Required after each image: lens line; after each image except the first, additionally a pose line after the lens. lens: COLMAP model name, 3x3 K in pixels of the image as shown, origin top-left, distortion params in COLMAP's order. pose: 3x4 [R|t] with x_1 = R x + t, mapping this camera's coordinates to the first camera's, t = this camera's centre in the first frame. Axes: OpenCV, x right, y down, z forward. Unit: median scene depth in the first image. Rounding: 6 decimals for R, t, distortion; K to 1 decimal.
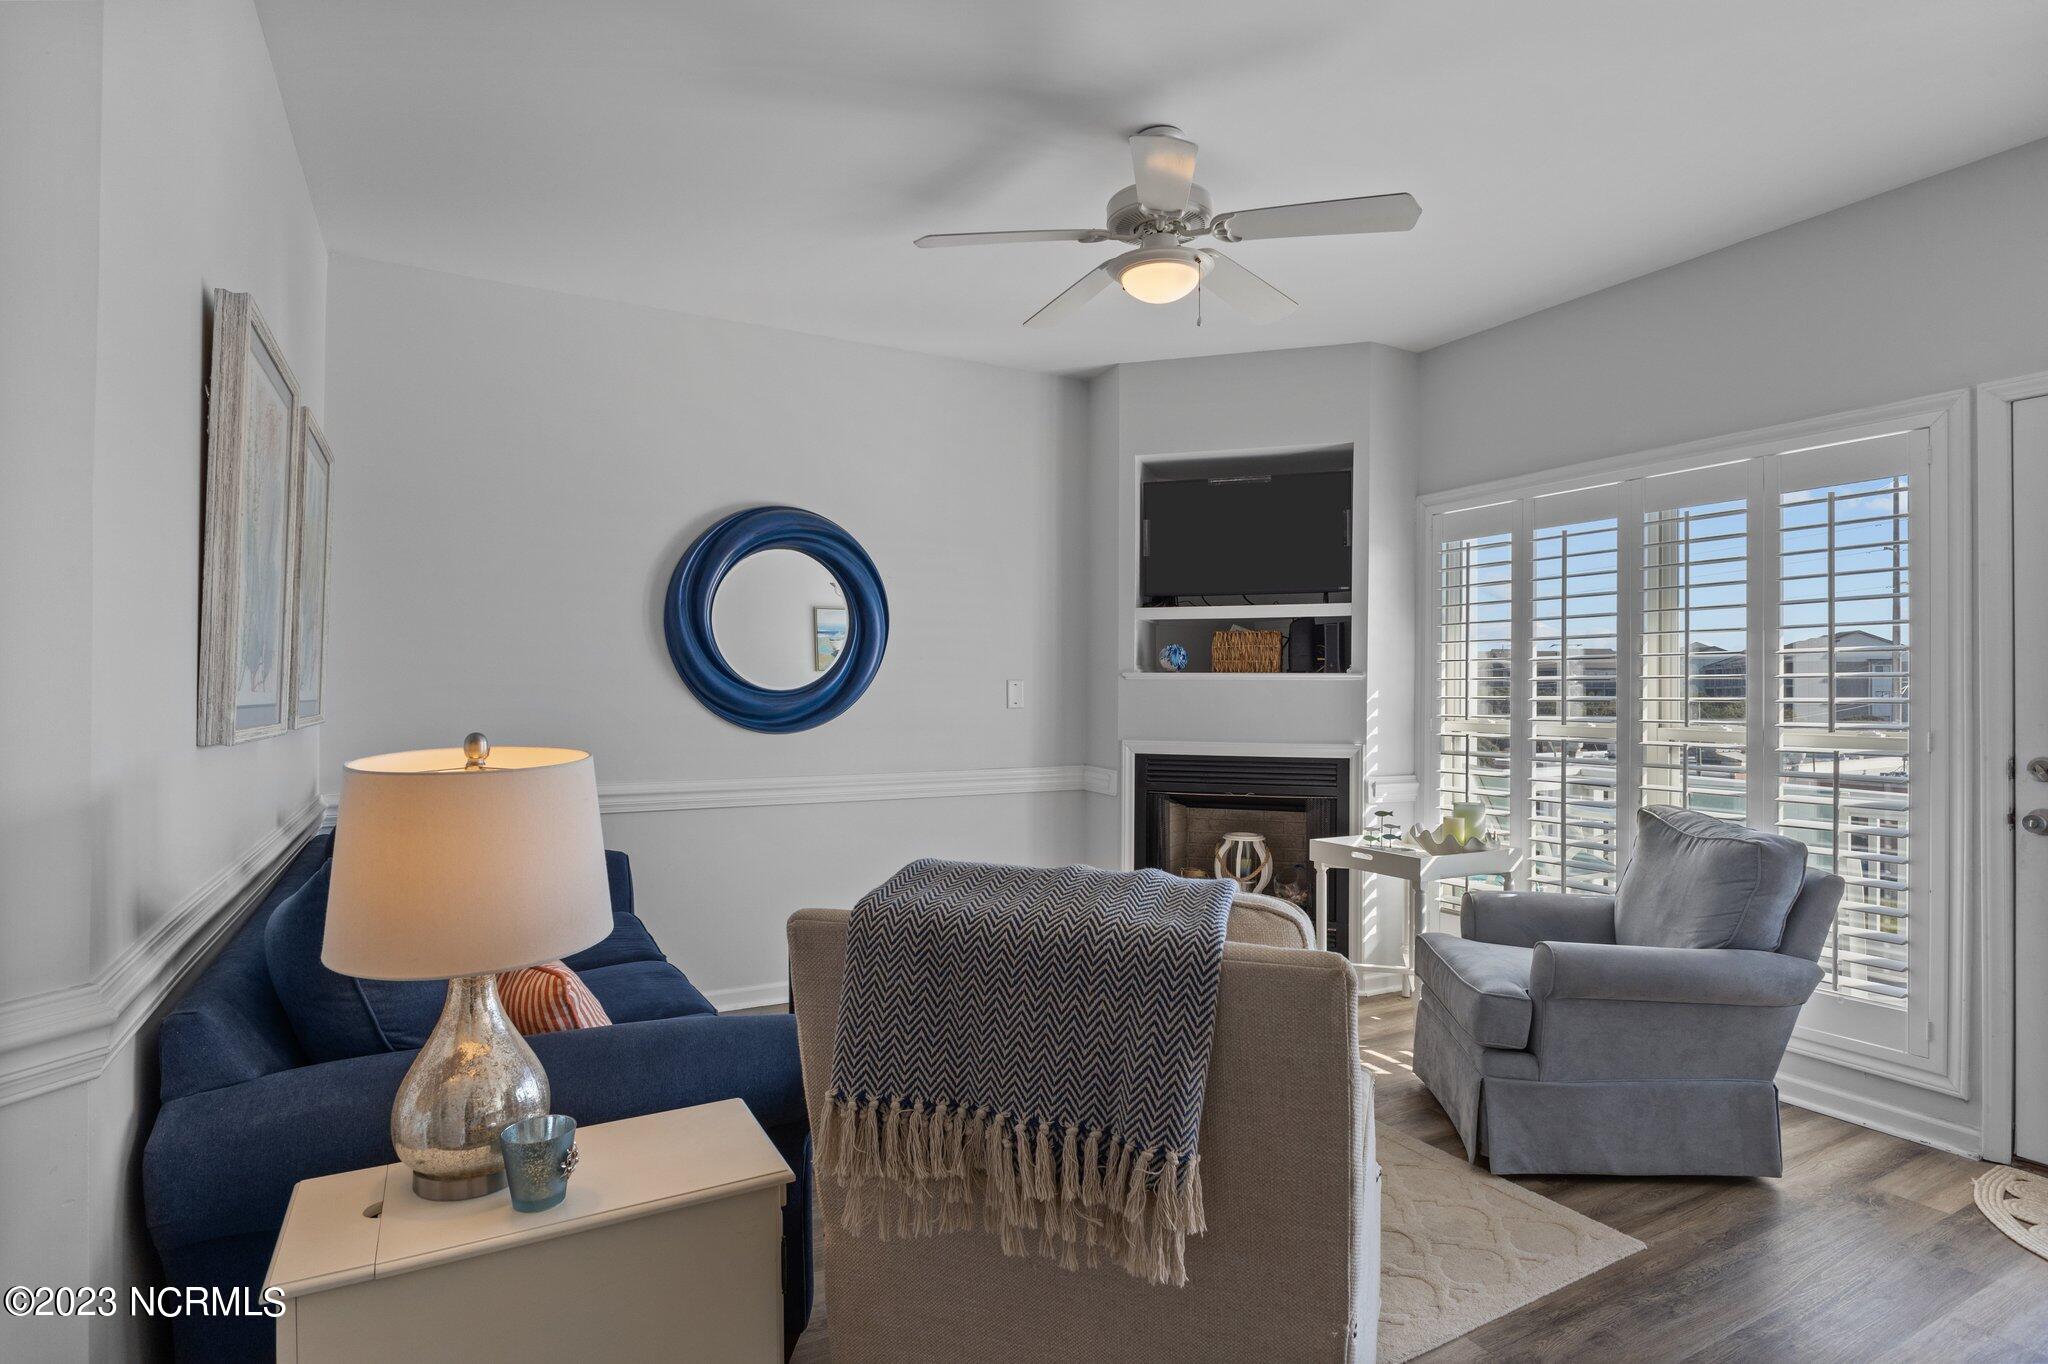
lens RADIAL K [[1064.2, 0, 1024.0], [0, 1064.2, 682.0], [0, 0, 1]] dist [0.000583, 0.000312]
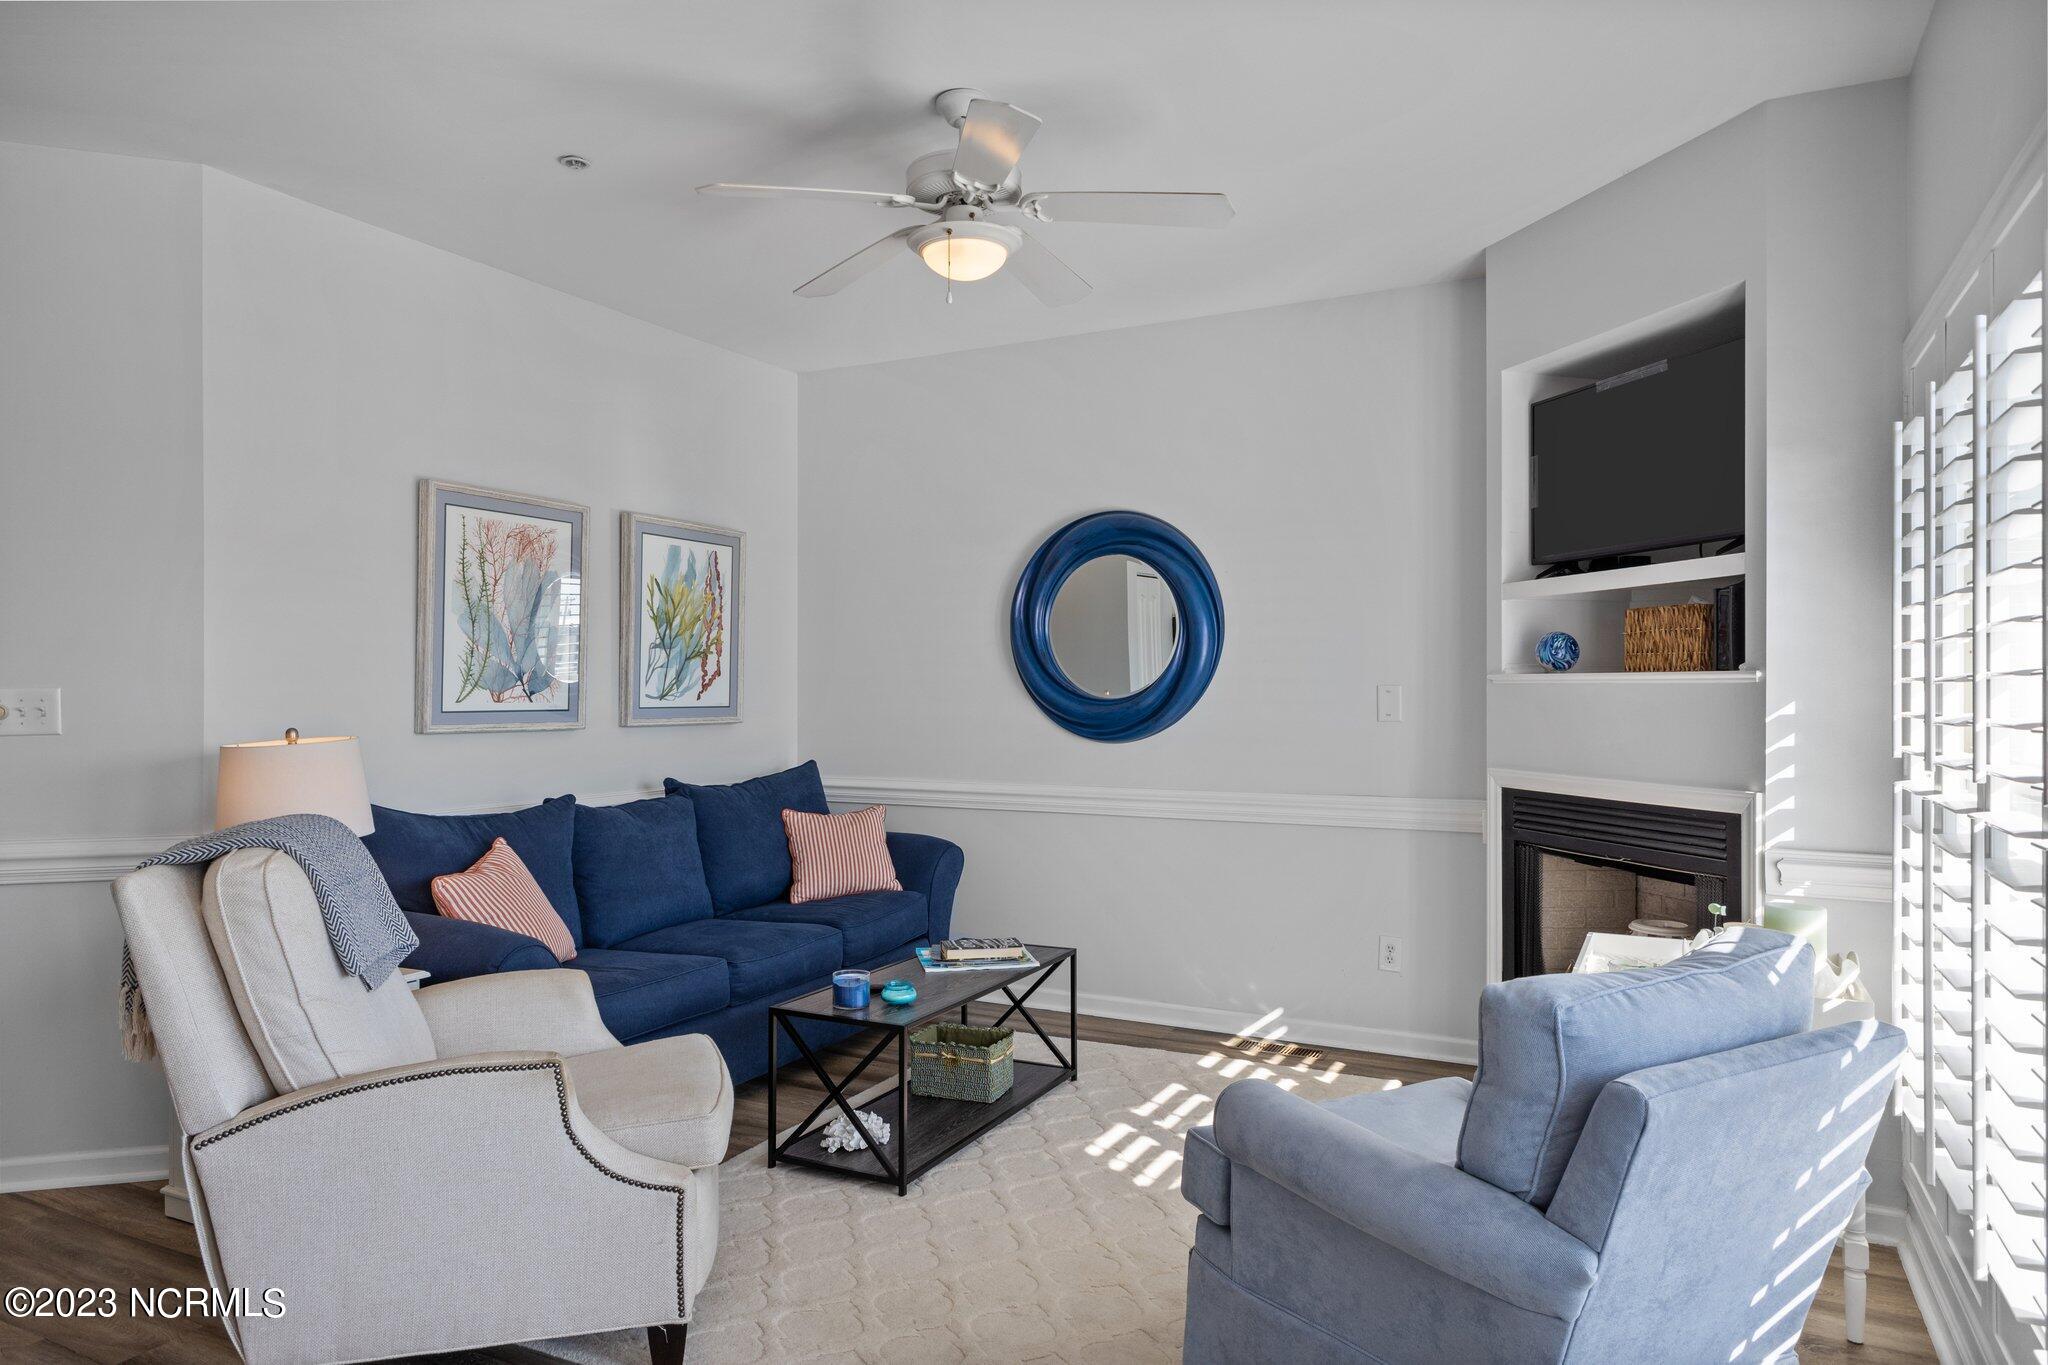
lens RADIAL K [[1267.9, 0, 1024.0], [0, 1267.9, 682.5], [0, 0, 1]] dist [0.005600, 0.001606]
pose [[0.562383, -0.006286, -0.826853, 0.662119], [0.009888, 0.999951, -0.000877, -0.005717], [0.826818, -0.007683, 0.562417, 0.270888]]
